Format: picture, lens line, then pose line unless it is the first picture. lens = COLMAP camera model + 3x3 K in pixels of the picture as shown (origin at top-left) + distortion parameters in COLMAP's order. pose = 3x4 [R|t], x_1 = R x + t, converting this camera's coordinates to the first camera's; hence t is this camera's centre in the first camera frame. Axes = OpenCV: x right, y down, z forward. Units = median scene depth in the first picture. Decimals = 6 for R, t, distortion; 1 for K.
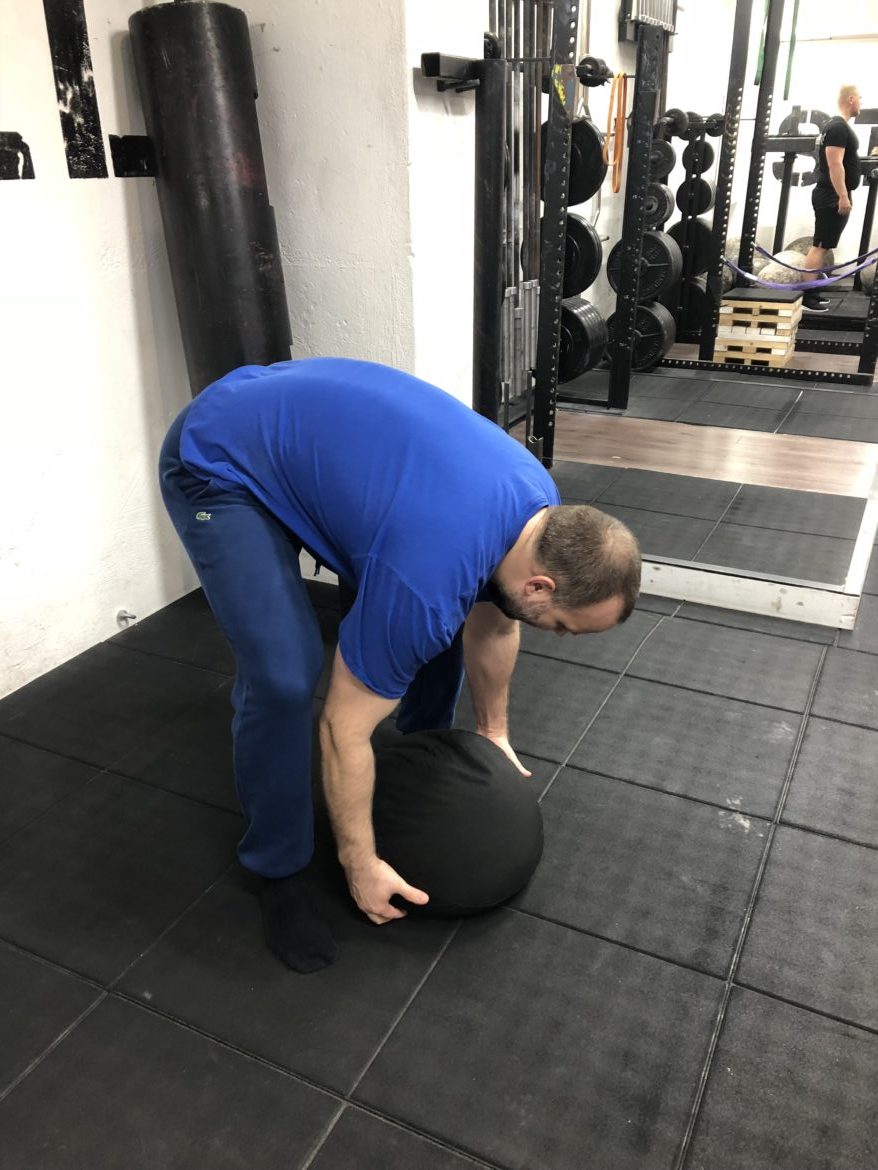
lens RADIAL K [[947.4, 0, 447.5], [0, 947.4, 588.4], [0, 0, 1]] dist [-0.047067, 0.011734]
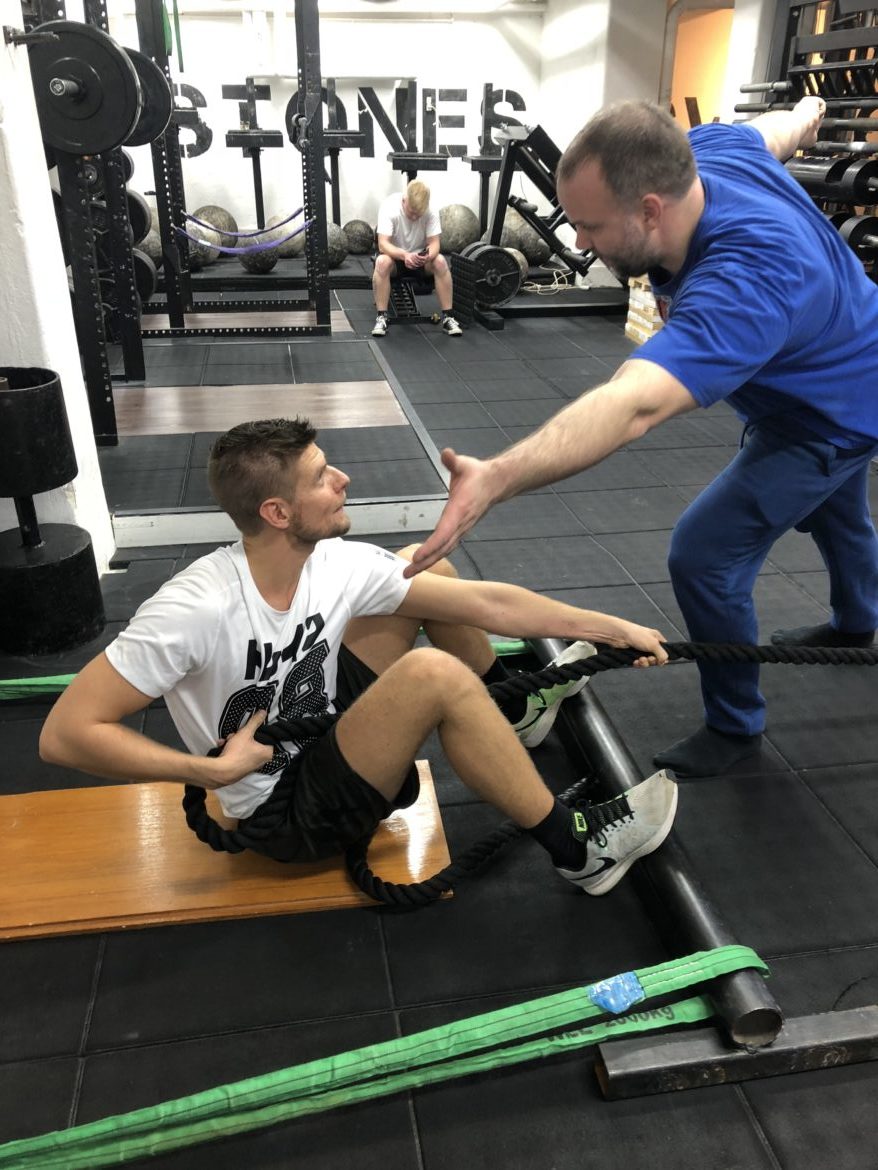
lens RADIAL K [[947.4, 0, 437.0], [0, 947.4, 584.4], [0, 0, 1]] dist [-0.047067, 0.011734]
pose [[0.775656, -0.237096, 0.584931, -0.310741], [0.225511, 0.969694, 0.094014, -0.007076], [-0.589494, 0.058986, 0.805616, 0.049999]]
